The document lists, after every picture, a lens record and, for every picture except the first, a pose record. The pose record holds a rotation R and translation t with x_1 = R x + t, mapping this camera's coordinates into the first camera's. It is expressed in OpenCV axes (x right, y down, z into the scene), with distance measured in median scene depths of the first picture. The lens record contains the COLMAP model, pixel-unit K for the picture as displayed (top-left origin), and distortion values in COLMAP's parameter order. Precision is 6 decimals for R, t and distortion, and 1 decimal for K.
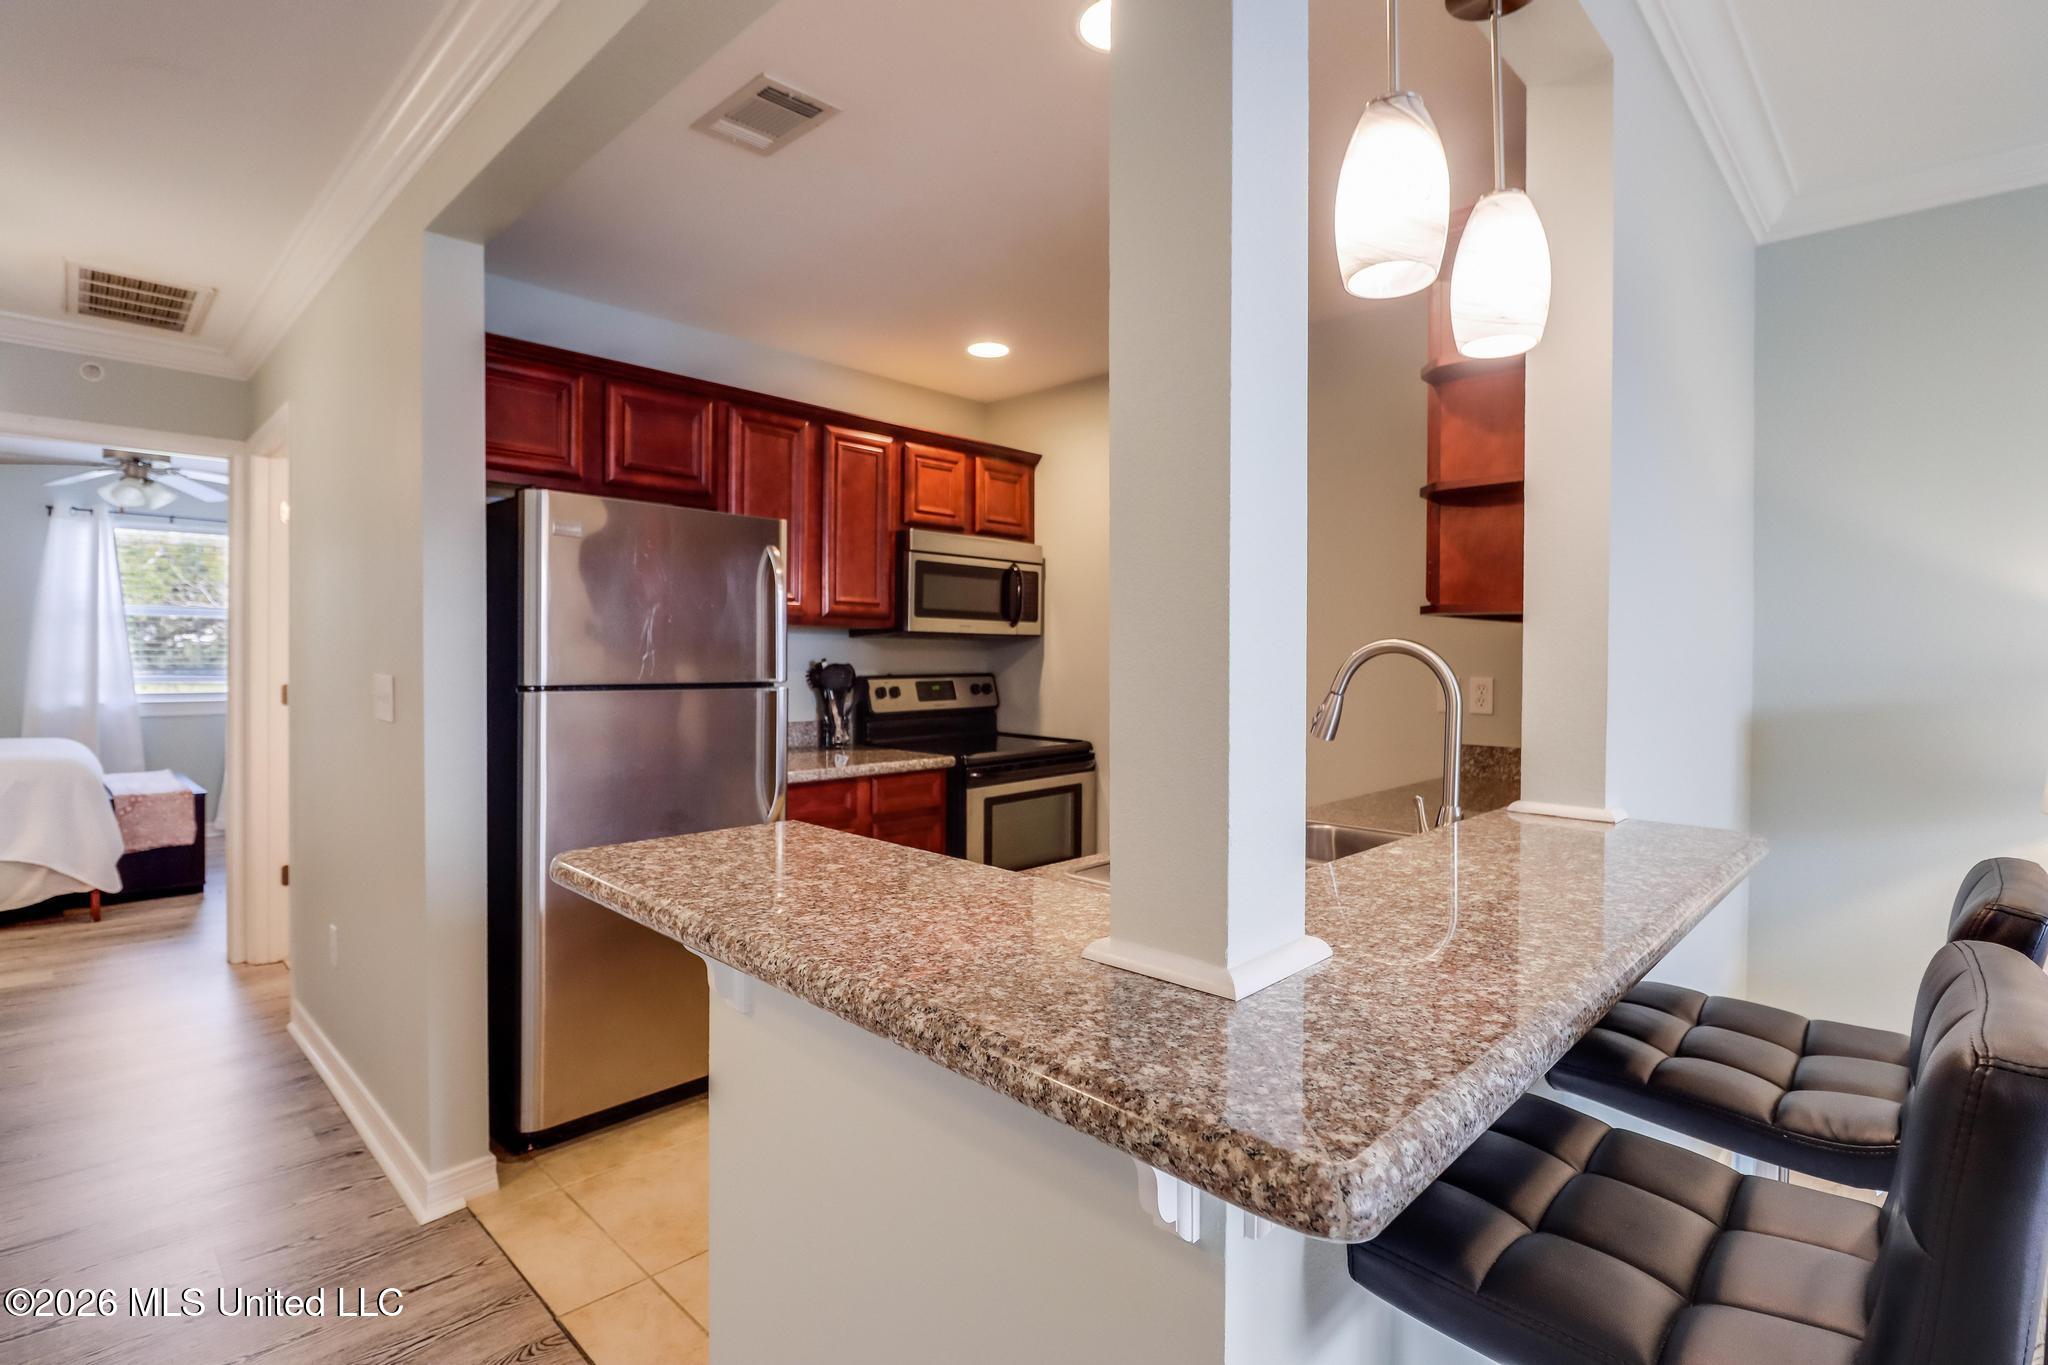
lens RADIAL K [[970.5, 0, 1004.6], [0, 970.5, 664.2], [0, 0, 1]] dist [0.001103, -0.010329]
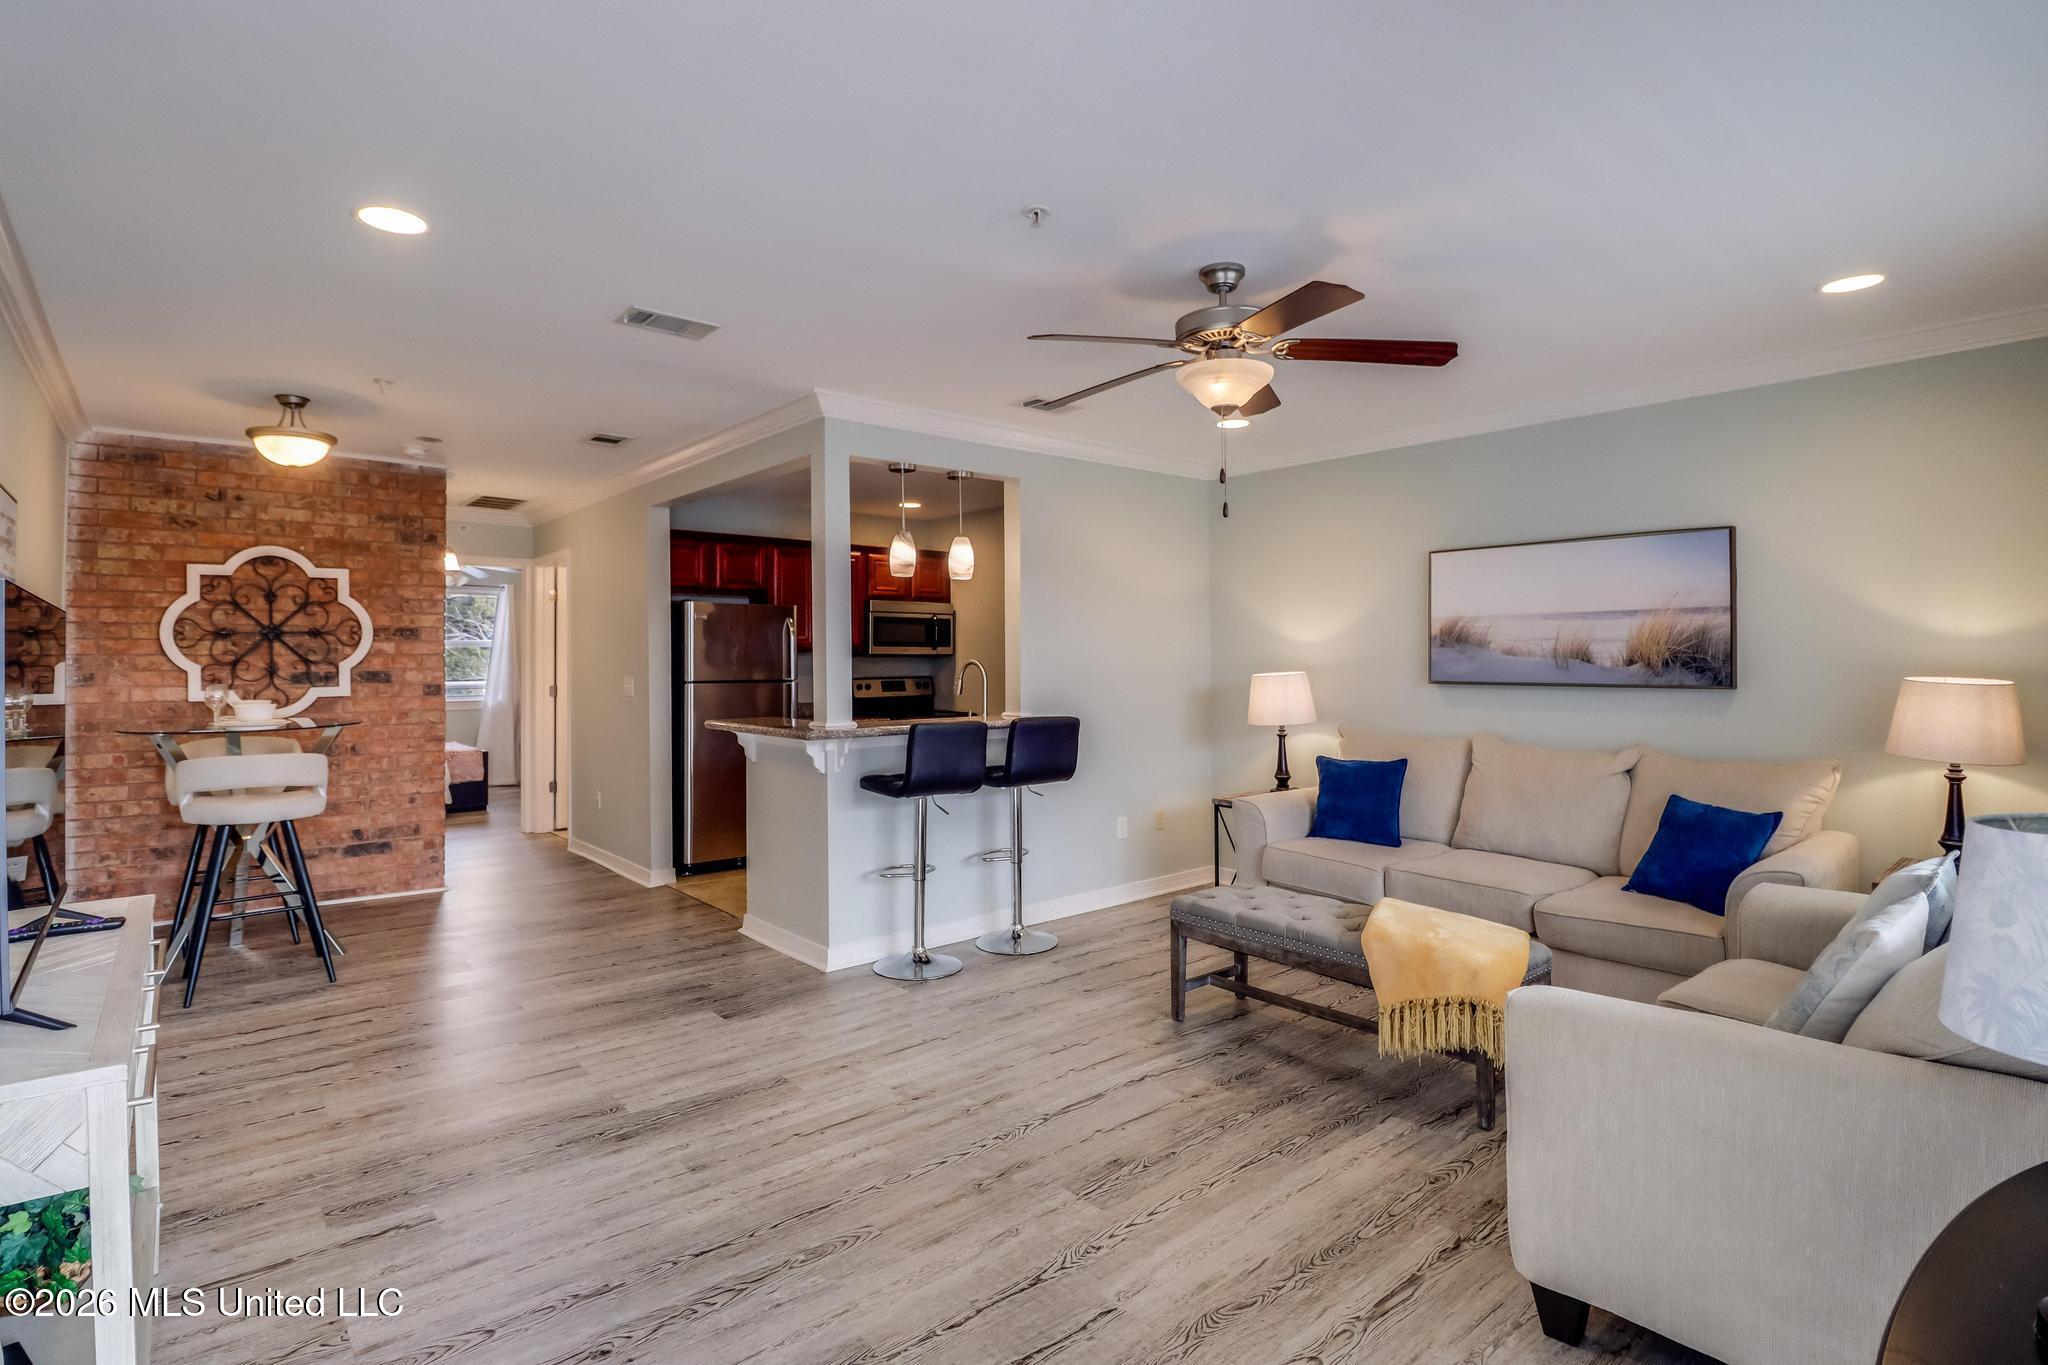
lens RADIAL K [[970.5, 0, 1004.6], [0, 970.5, 664.2], [0, 0, 1]] dist [0.001103, -0.010329]
pose [[0.996008, -0.011412, -0.088529, 0.301550], [0.010531, 0.999890, -0.010414, 0.007757], [0.088638, 0.009440, 0.996019, -0.786274]]
